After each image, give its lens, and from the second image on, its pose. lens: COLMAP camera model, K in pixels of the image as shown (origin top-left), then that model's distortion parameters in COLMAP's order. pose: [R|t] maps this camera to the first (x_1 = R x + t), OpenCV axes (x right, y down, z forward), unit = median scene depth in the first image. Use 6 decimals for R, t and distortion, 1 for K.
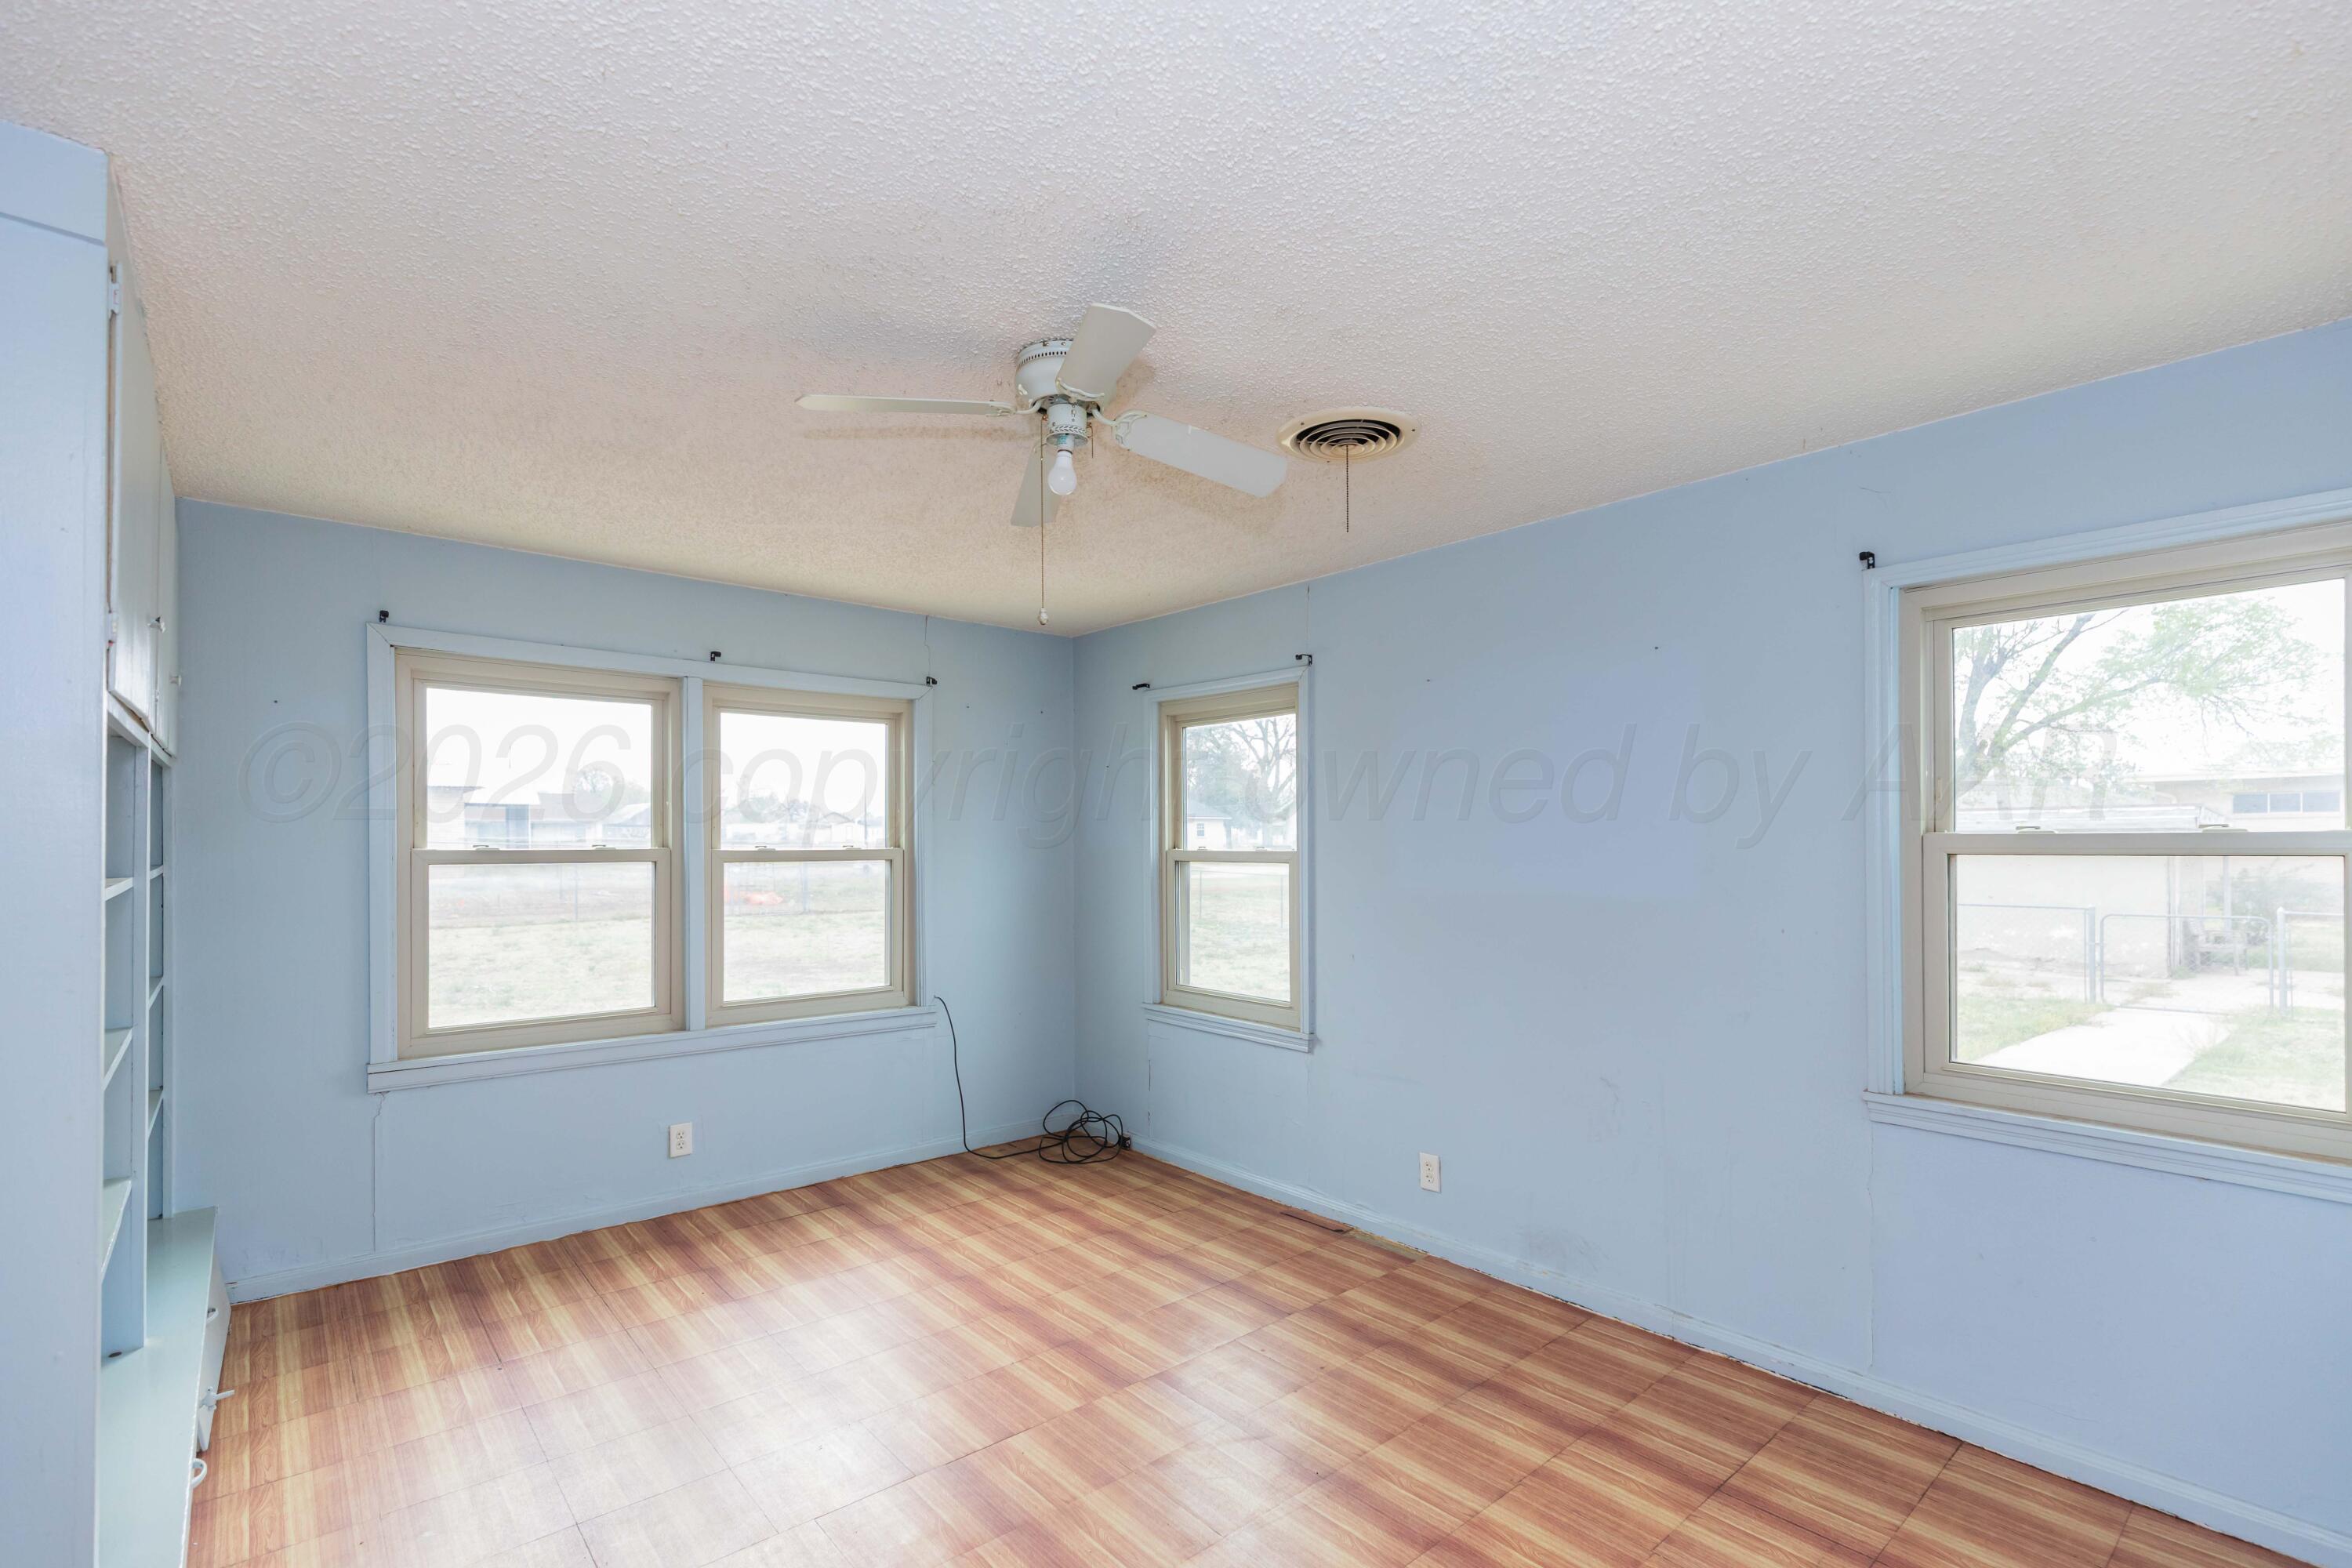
lens RADIAL K [[1070.0, 0, 1167.4], [0, 1070.0, 838.4], [0, 0, 1]] dist [0.007021, -0.002354]
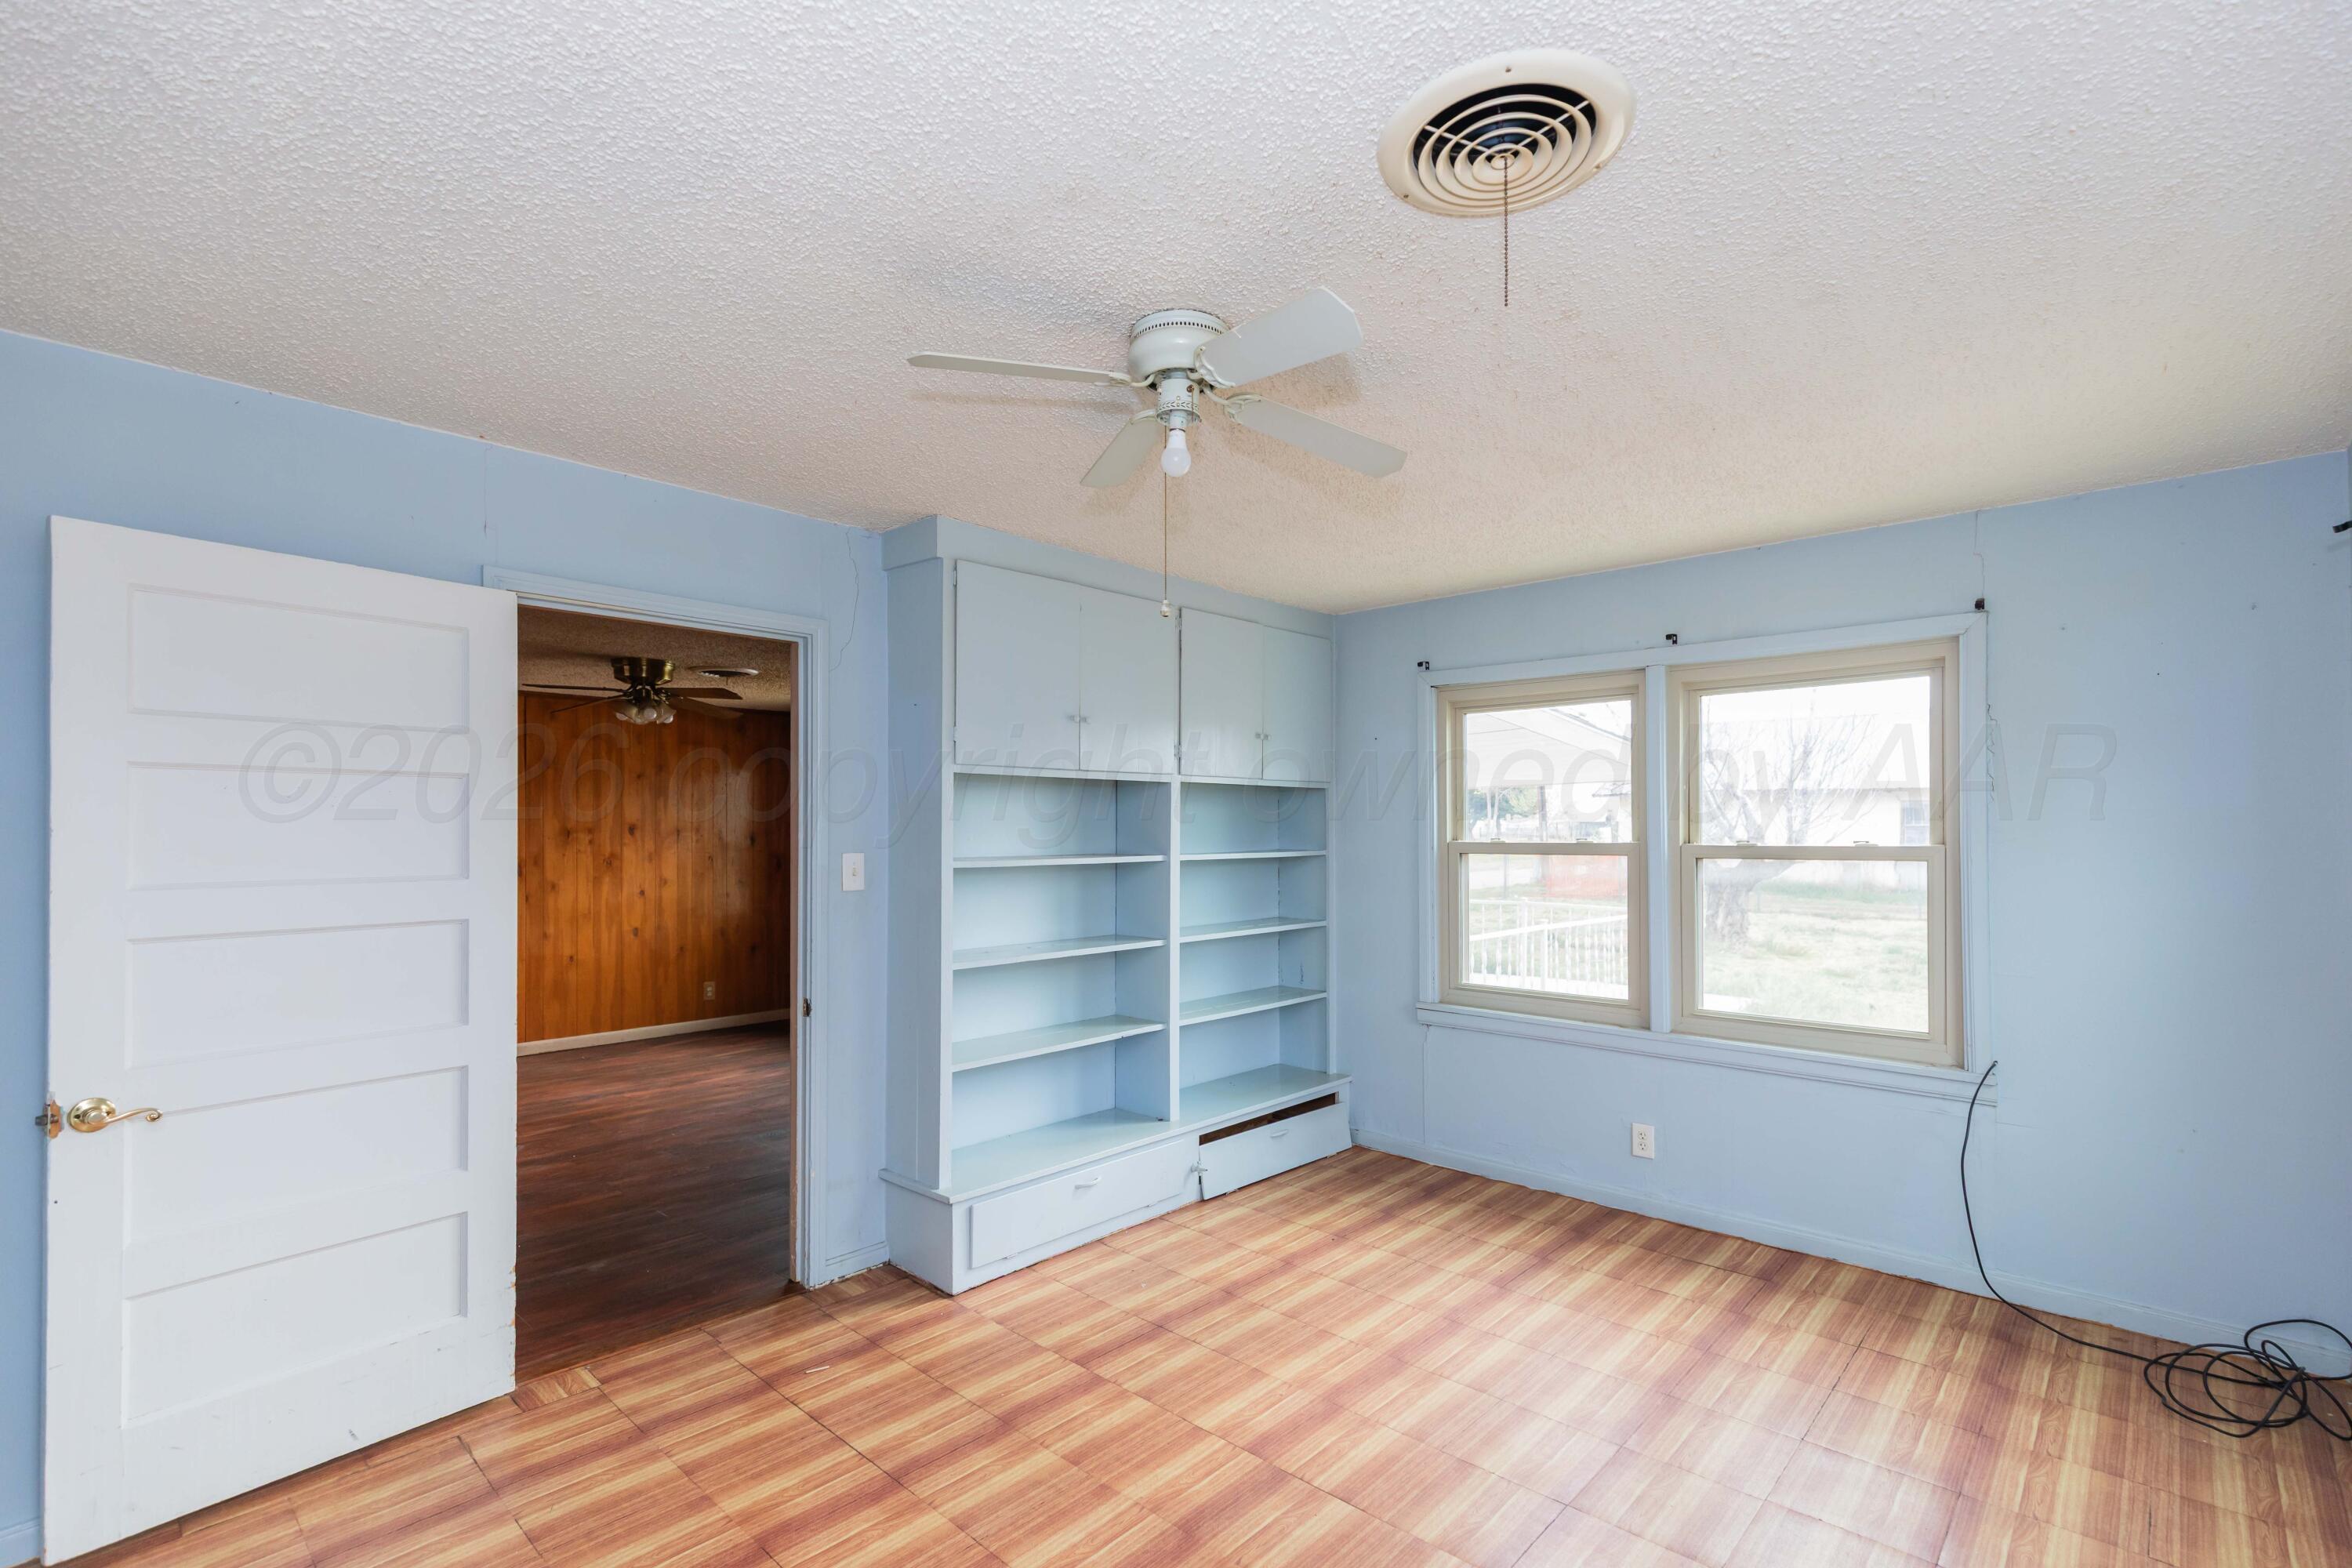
lens RADIAL K [[1070.0, 0, 1237.1], [0, 1070.0, 828.9], [0, 0, 1]] dist [0.007021, -0.002354]
pose [[0.134861, -0.004612, -0.990854, 0.465218], [0.003138, 0.999986, -0.004227, -0.000503], [0.990860, -0.002539, 0.134873, 0.500138]]
